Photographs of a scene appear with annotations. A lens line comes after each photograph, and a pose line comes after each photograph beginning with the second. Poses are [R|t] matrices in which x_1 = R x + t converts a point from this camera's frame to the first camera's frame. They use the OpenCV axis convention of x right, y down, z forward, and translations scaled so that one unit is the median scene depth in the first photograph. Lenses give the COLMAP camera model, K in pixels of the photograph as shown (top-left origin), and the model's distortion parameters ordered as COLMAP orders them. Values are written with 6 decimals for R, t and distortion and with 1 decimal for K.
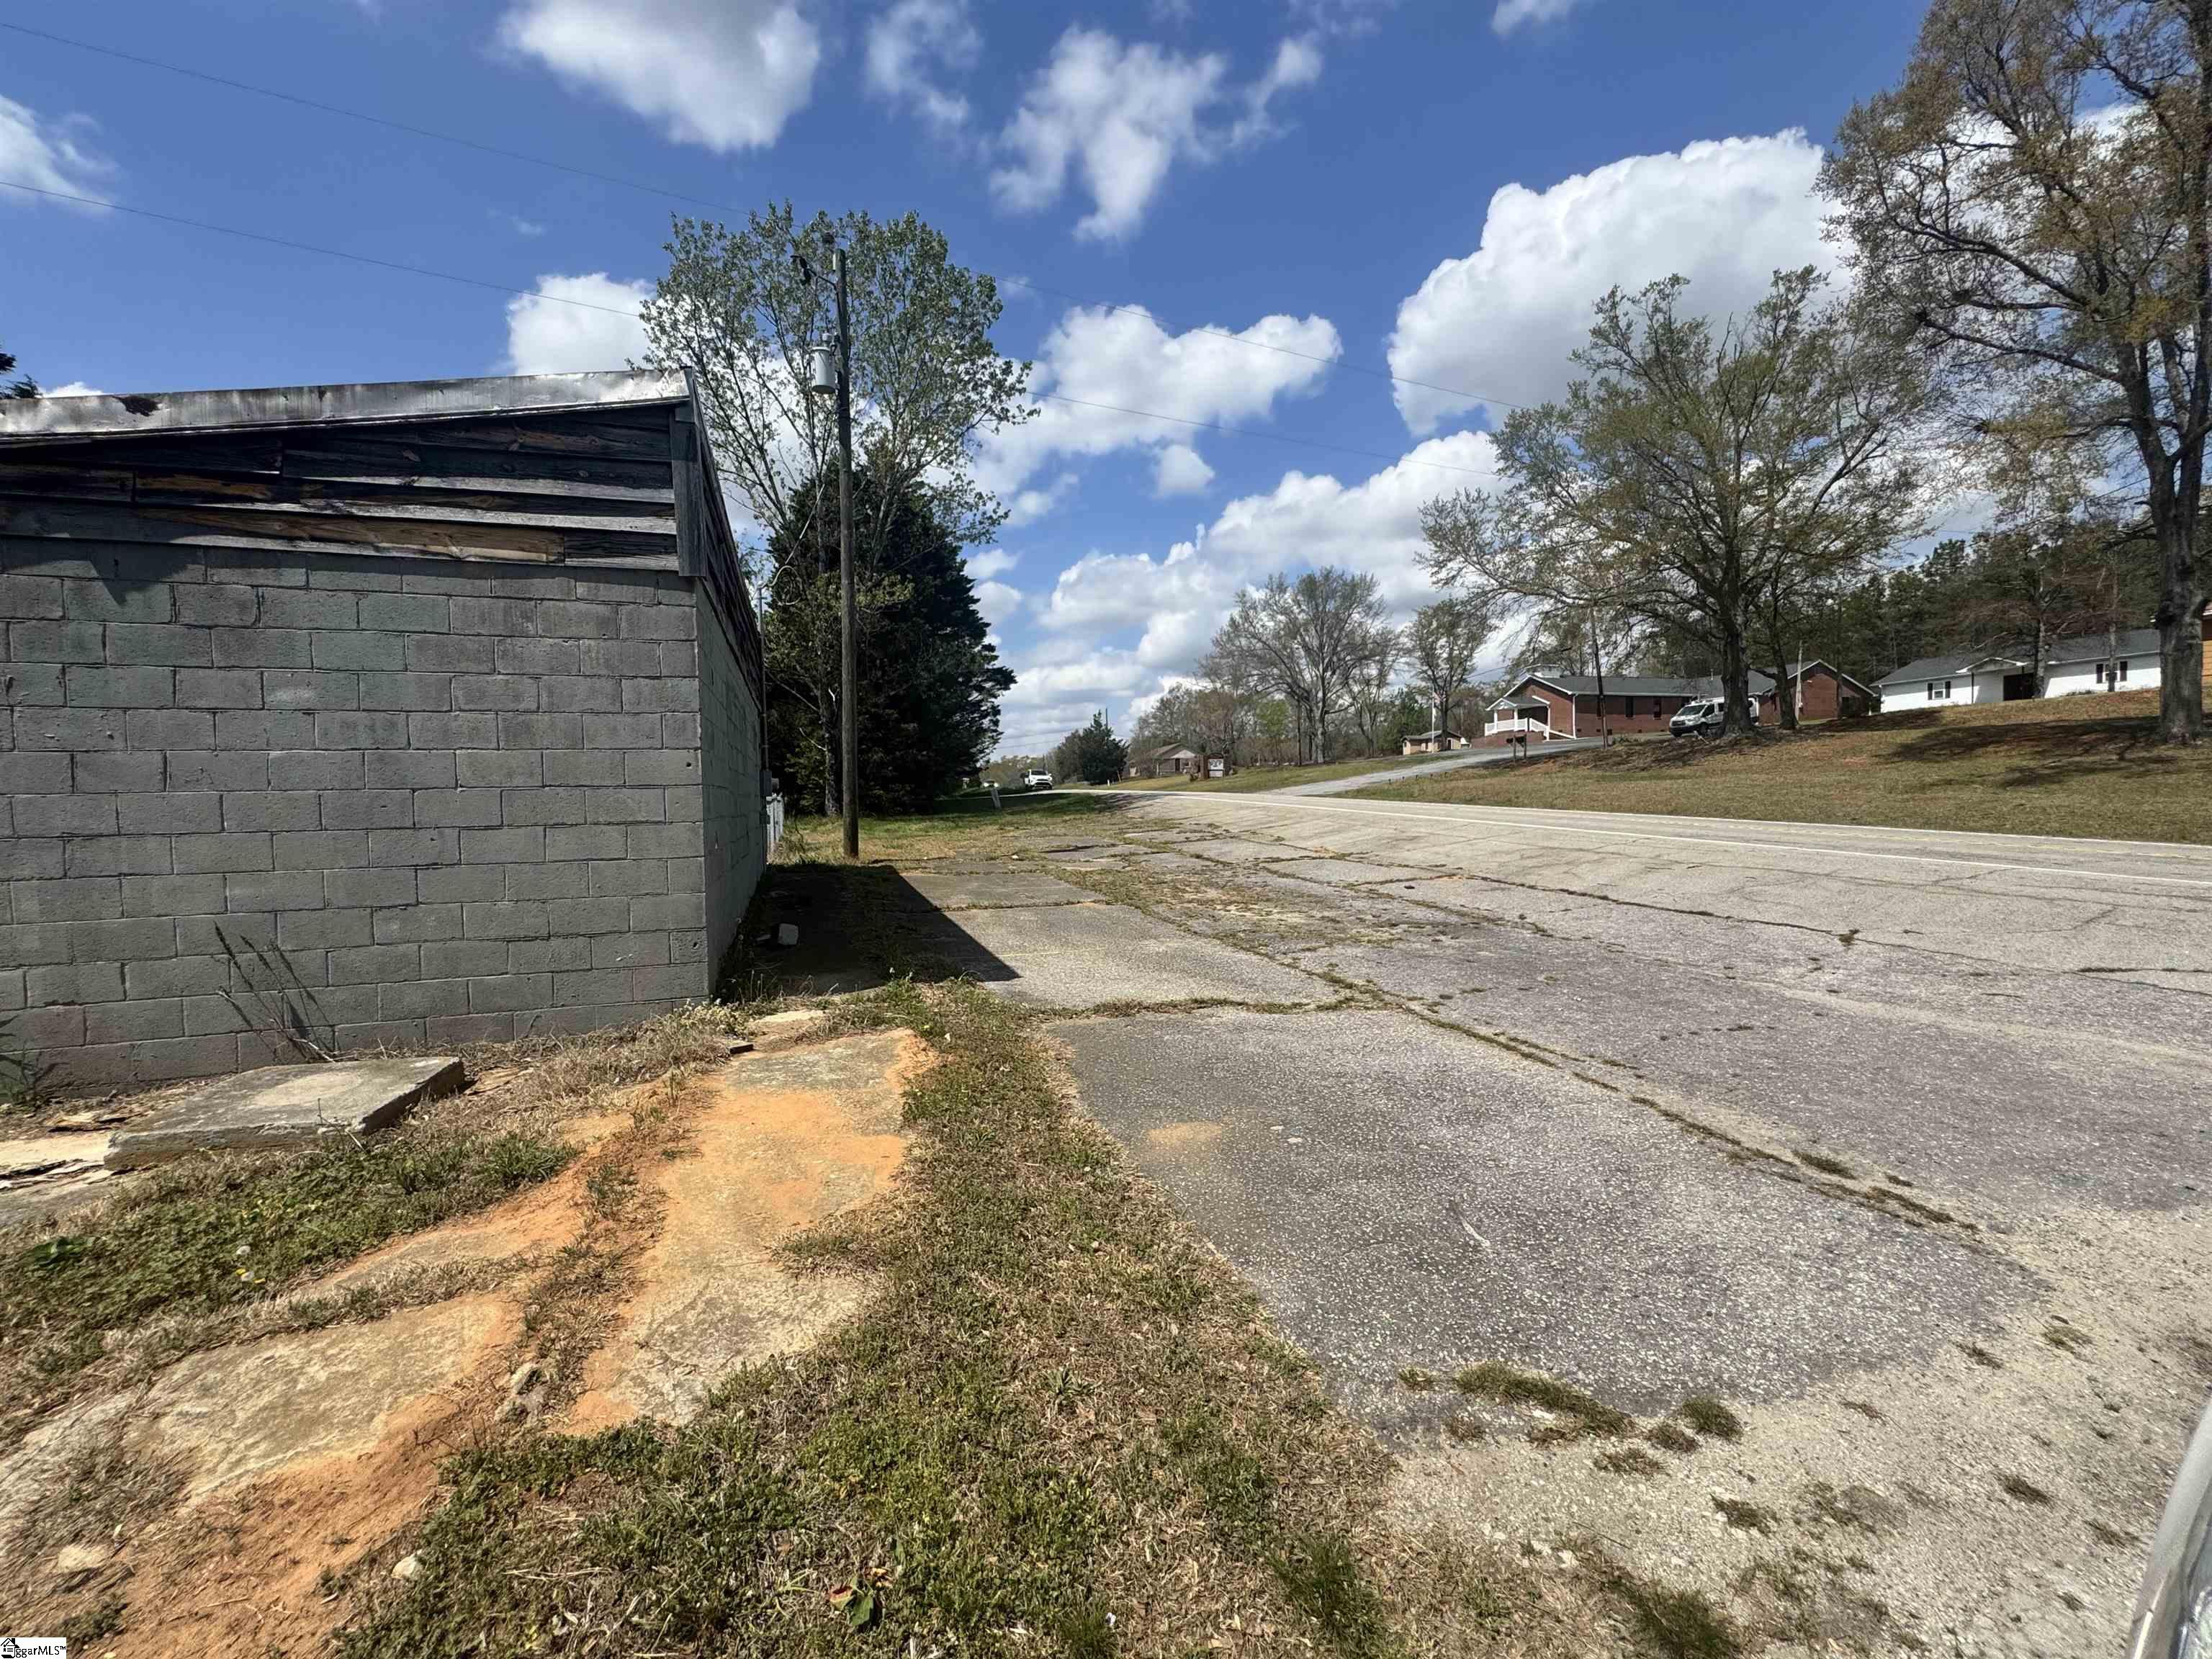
lens RADIAL K [[887.6, 0, 1099.8], [0, 887.6, 830.1], [0, 0, 1]] dist [-0.001992, -0.000132]
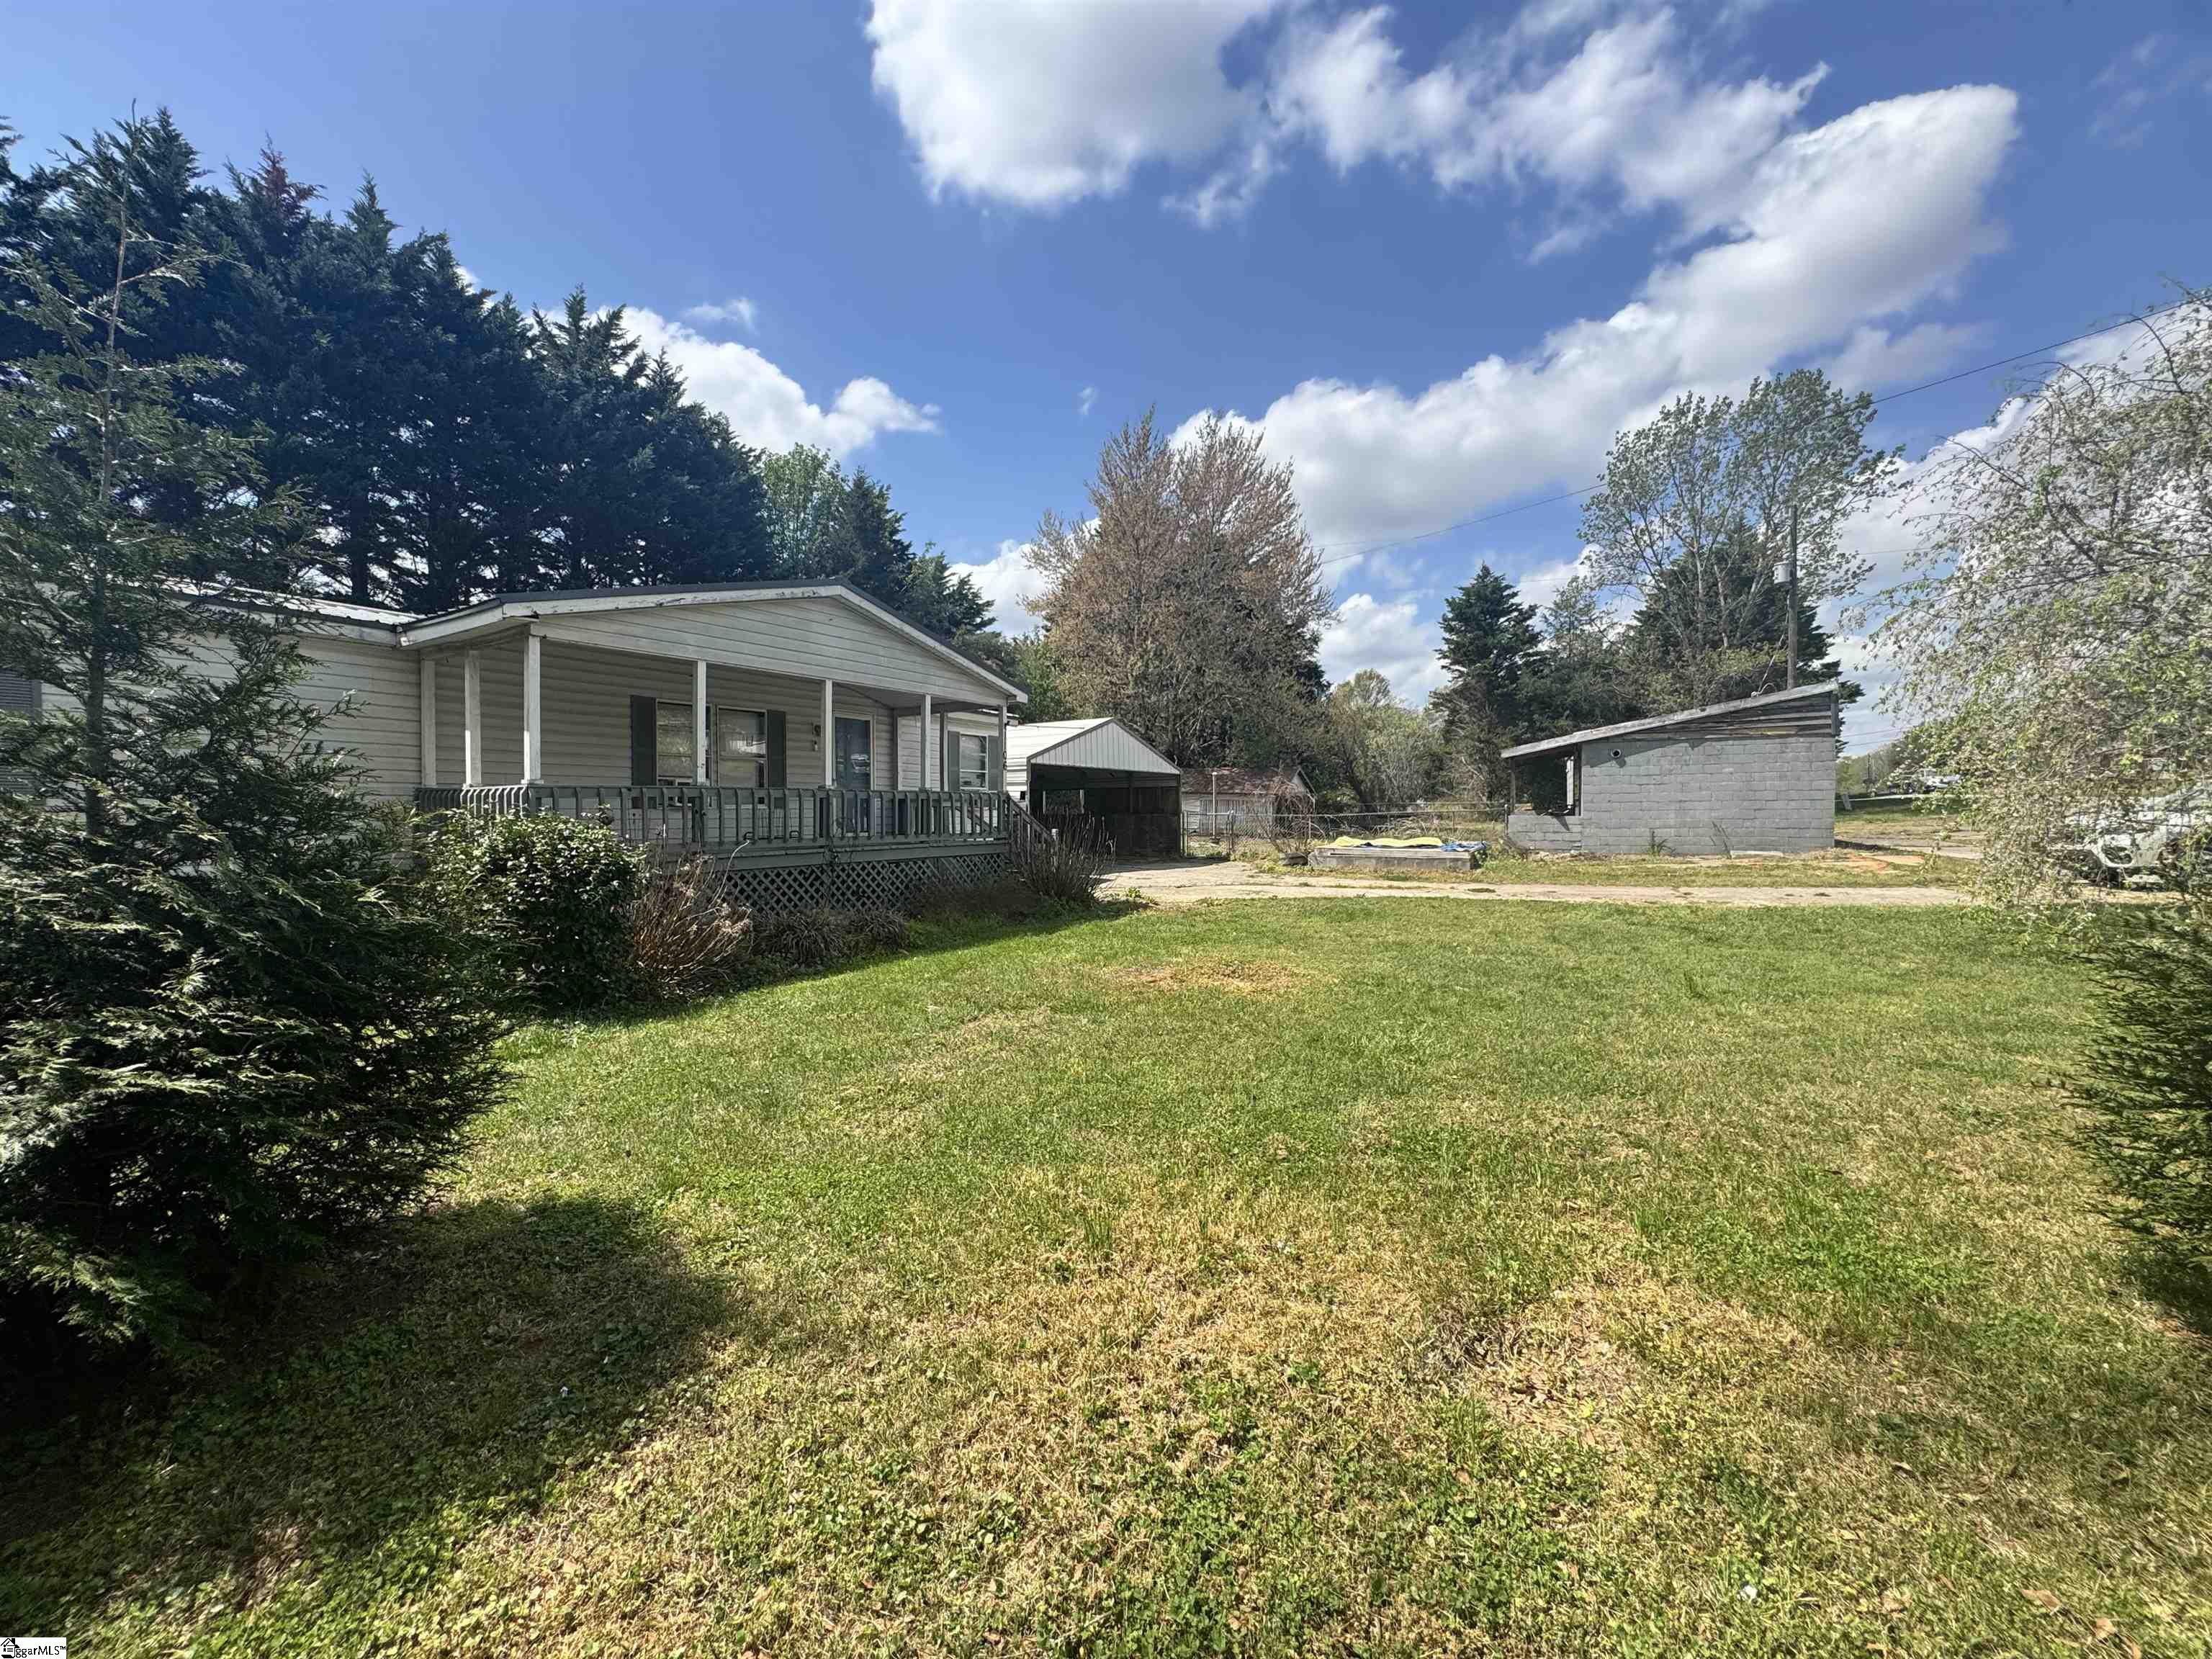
lens RADIAL K [[883.1, 0, 1104.3], [0, 883.1, 817.5], [0, 0, 1]] dist [-0.000109, 0.000049]
pose [[0.716470, 0.016313, -0.697428, -0.061160], [-0.031350, 0.999469, -0.008828, 0.205432], [0.696914, 0.028189, 0.716601, -3.970702]]
